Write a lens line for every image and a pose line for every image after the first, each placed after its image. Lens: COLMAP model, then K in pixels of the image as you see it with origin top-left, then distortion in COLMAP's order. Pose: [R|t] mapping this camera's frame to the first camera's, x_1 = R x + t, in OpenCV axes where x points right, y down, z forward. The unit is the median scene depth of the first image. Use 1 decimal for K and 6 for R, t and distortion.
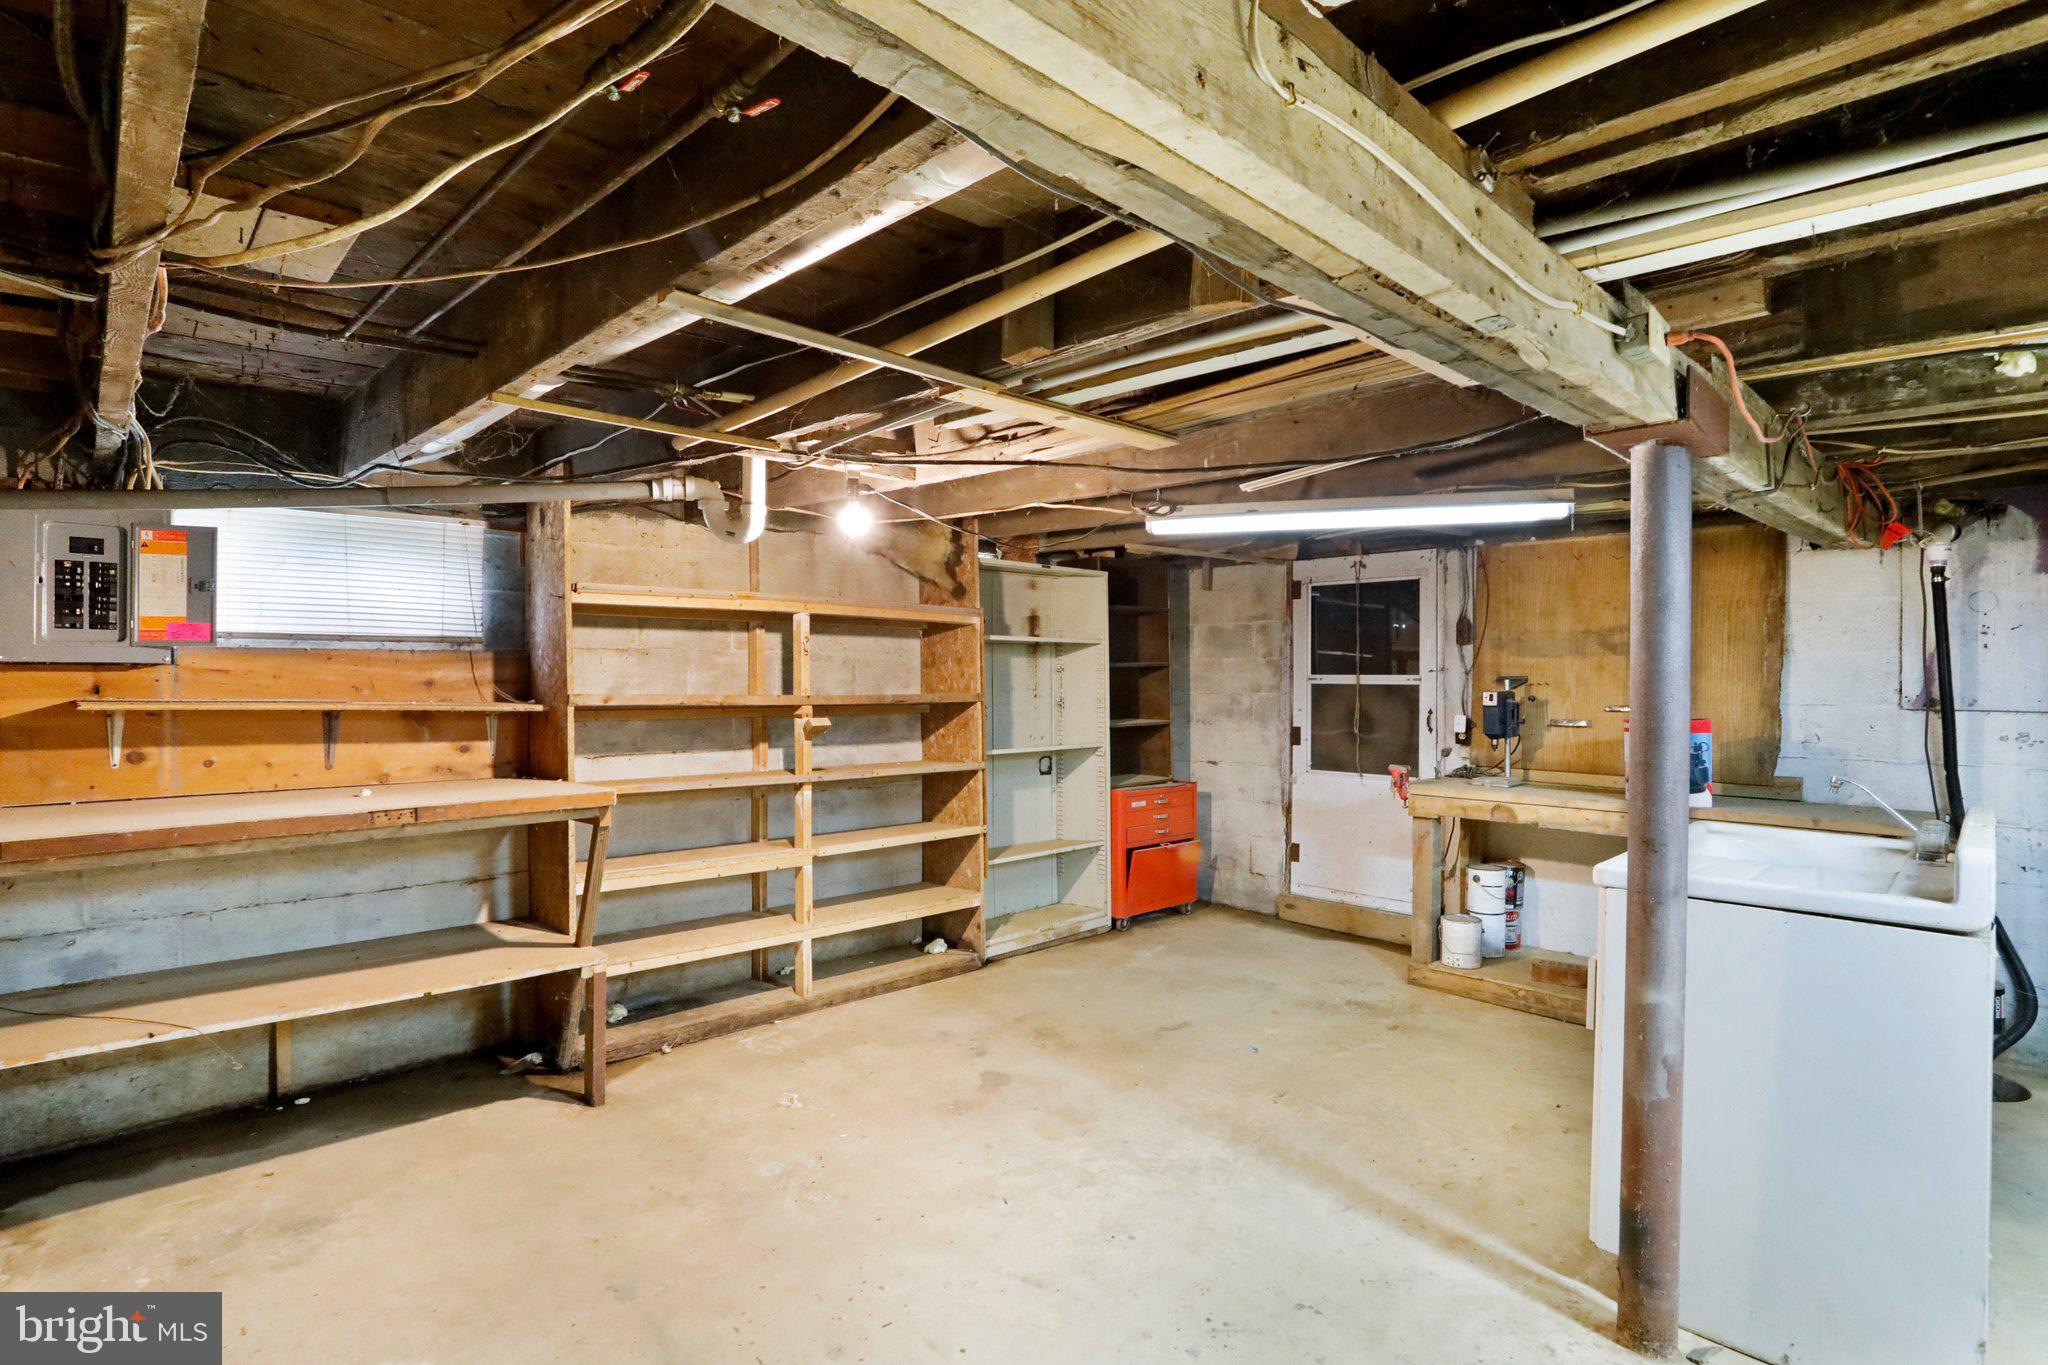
lens RADIAL K [[1054.0, 0, 1024.0], [0, 1054.0, 682.5], [0, 0, 1]] dist [-0.065847, 0.042615]
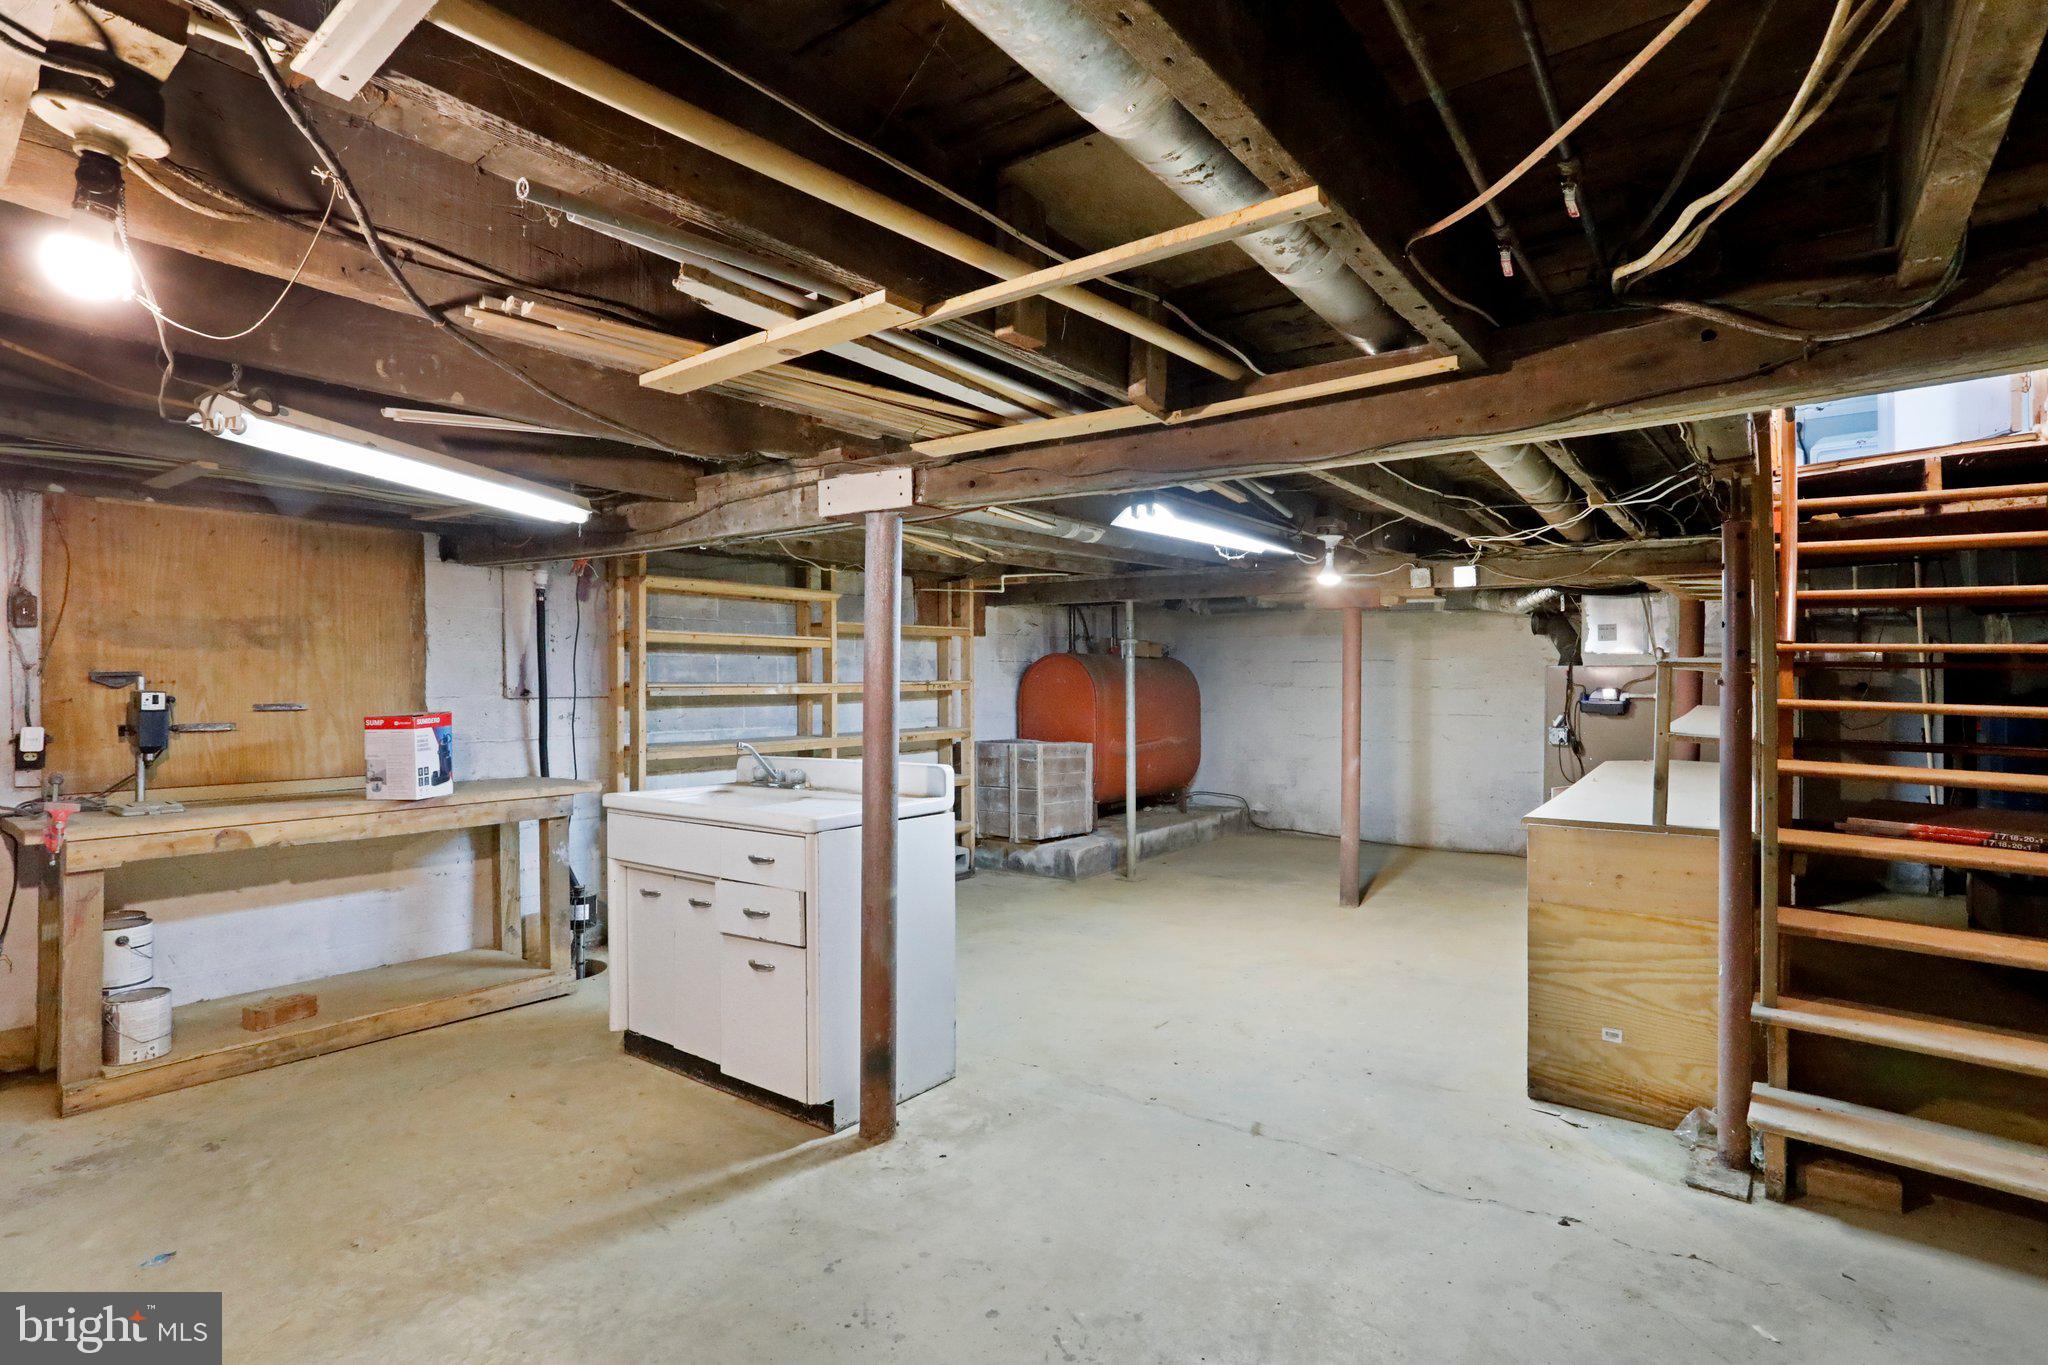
lens RADIAL K [[1009.6, 0, 1024.0], [0, 1009.6, 682.5], [0, 0, 1]] dist [-0.056808, 0.030036]
pose [[-0.164503, -0.010496, 0.986321, -0.417748], [0.004206, 0.999927, 0.011342, -0.004447], [-0.986368, 0.006014, -0.164446, 0.530188]]
